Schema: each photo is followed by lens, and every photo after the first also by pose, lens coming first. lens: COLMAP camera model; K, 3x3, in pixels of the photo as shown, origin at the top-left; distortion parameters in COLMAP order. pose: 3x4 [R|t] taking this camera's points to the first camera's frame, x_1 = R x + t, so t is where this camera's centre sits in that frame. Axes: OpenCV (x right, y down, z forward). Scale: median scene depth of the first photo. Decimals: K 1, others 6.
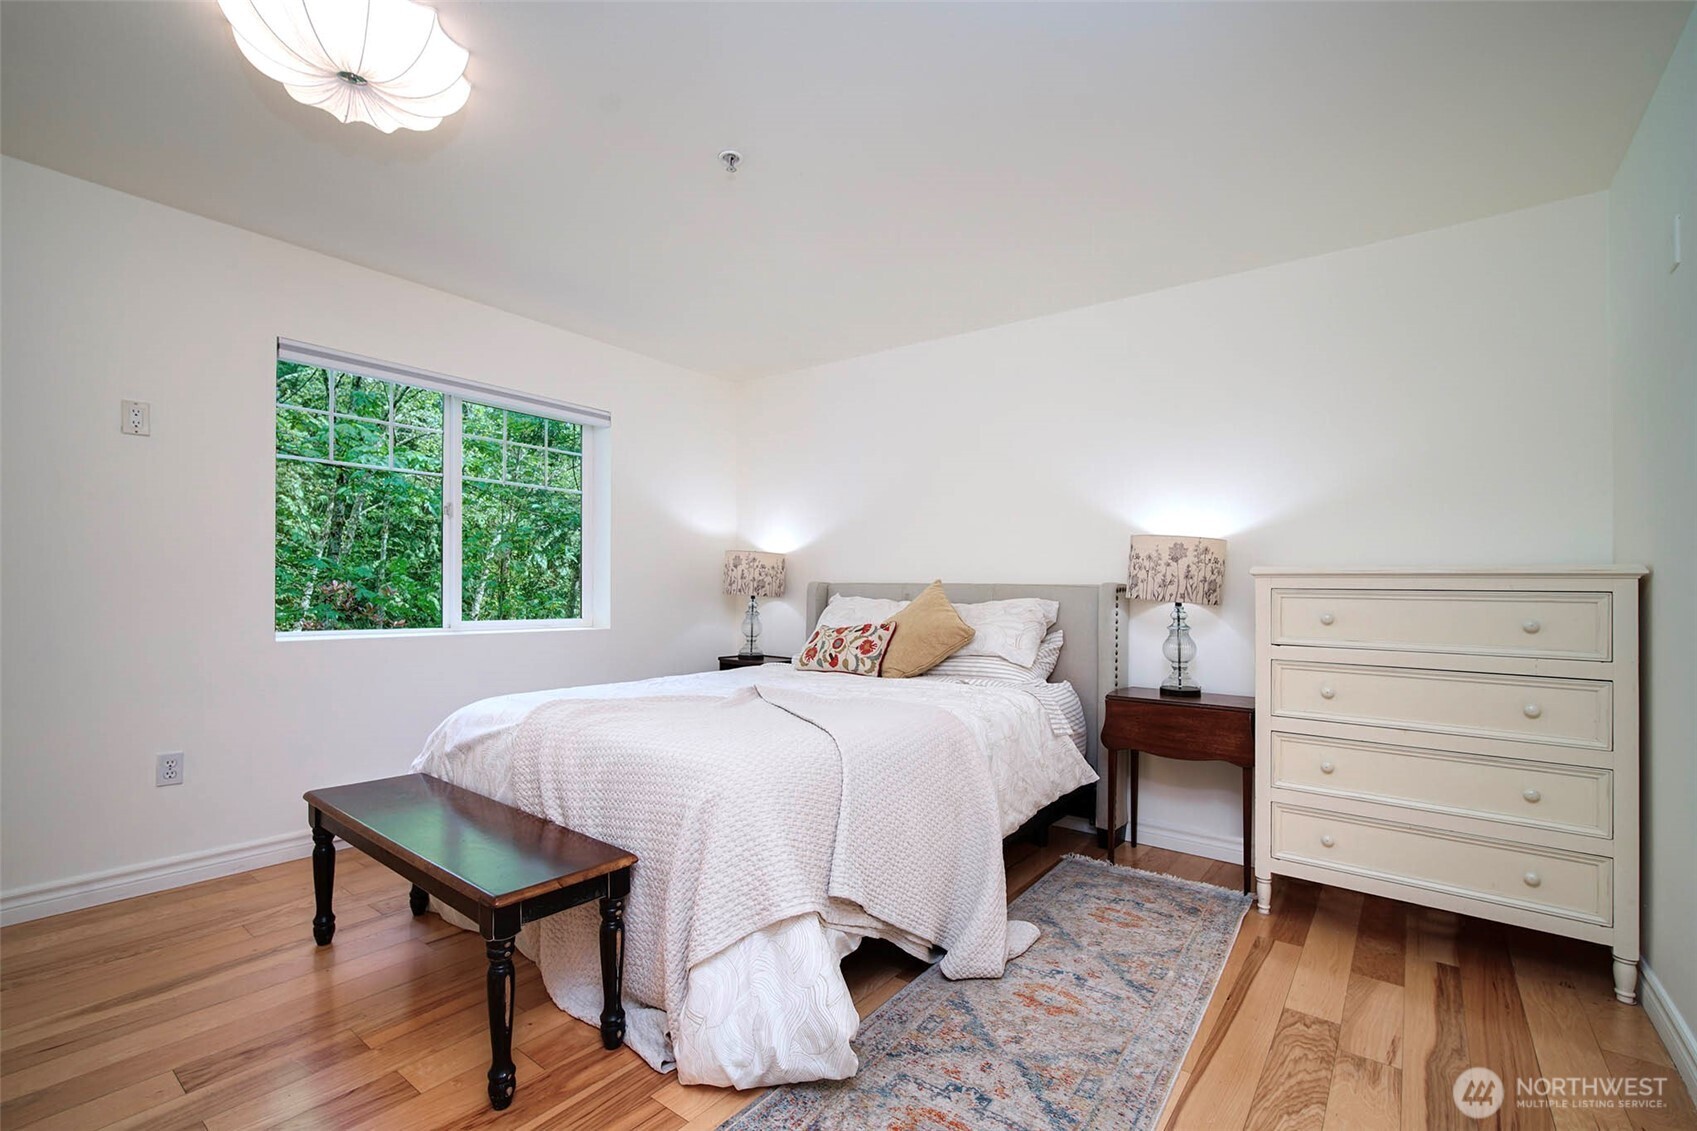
lens RADIAL K [[745.2, 0, 850.1], [0, 745.2, 571.4], [0, 0, 1]] dist [-0.010439, 0.000396]
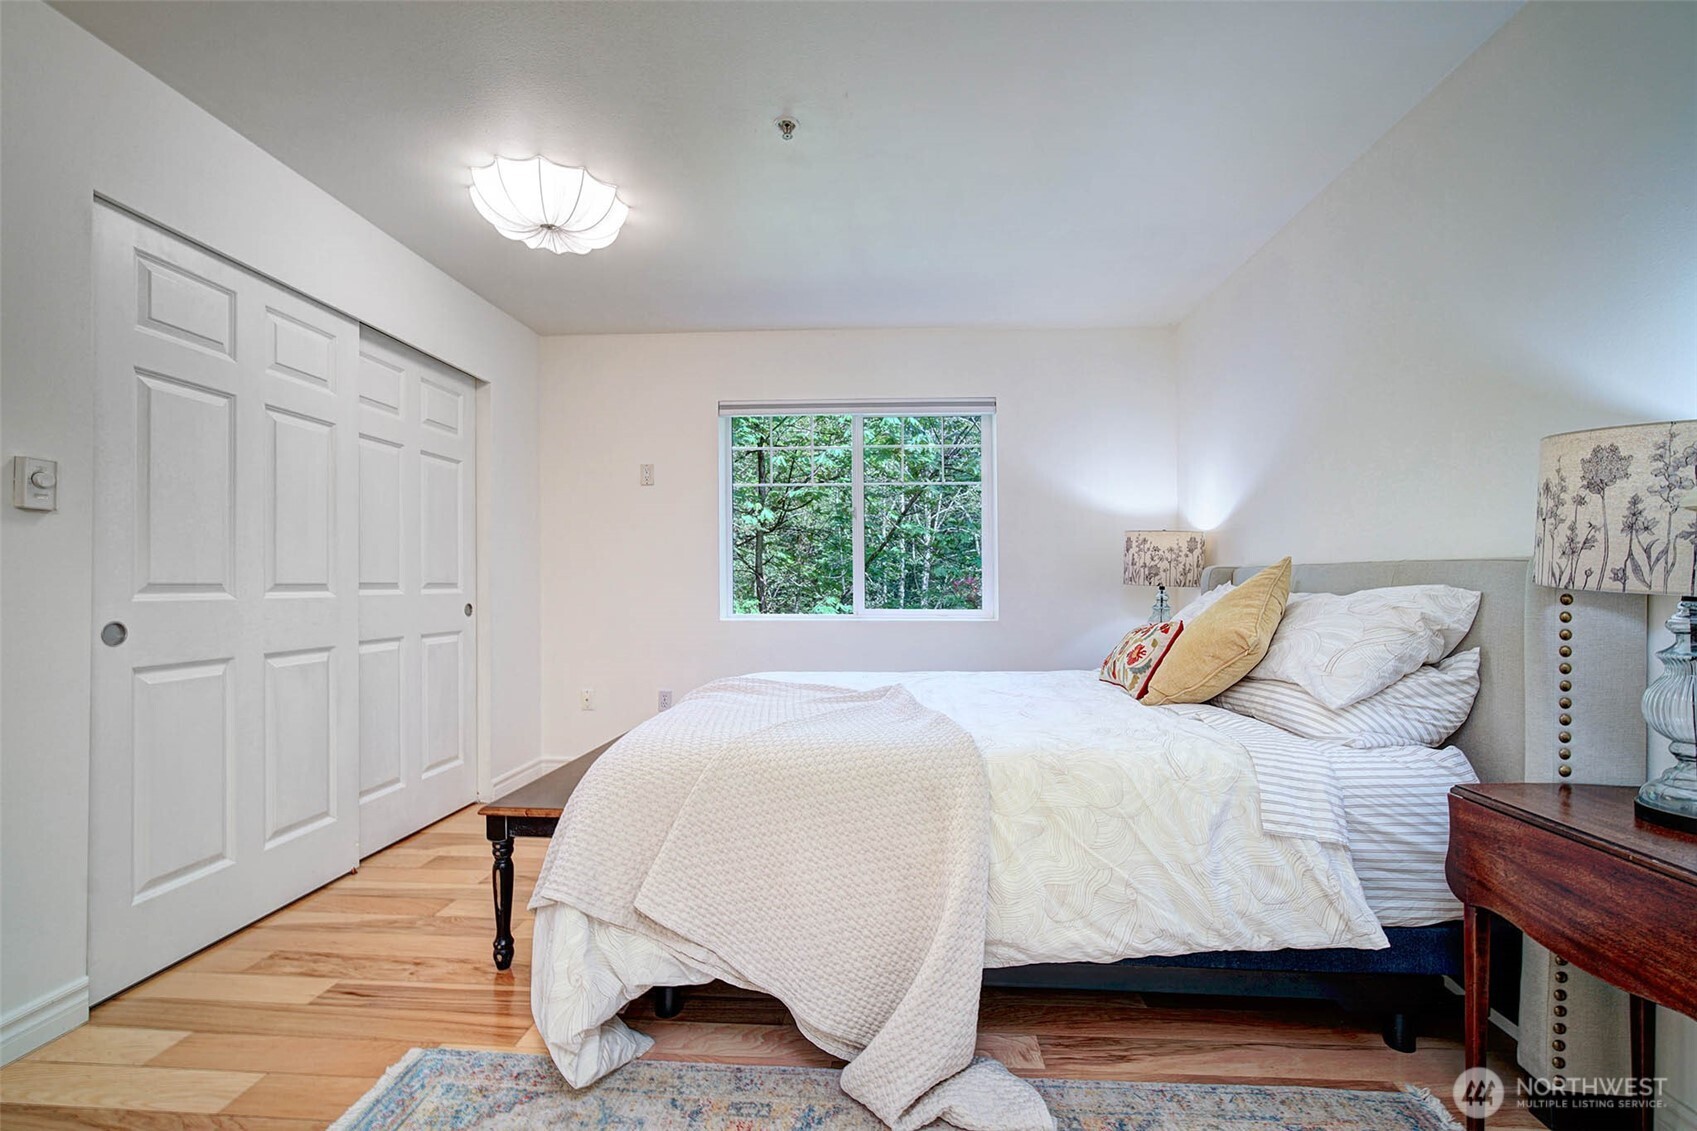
lens RADIAL K [[745.2, 0, 853.8], [0, 745.2, 576.7], [0, 0, 1]] dist [-0.010439, 0.000396]
pose [[0.558849, -0.016005, -0.829115, 0.473191], [0.027141, 0.999631, -0.001004, 0.019728], [0.828825, -0.021942, 0.559078, 0.376446]]
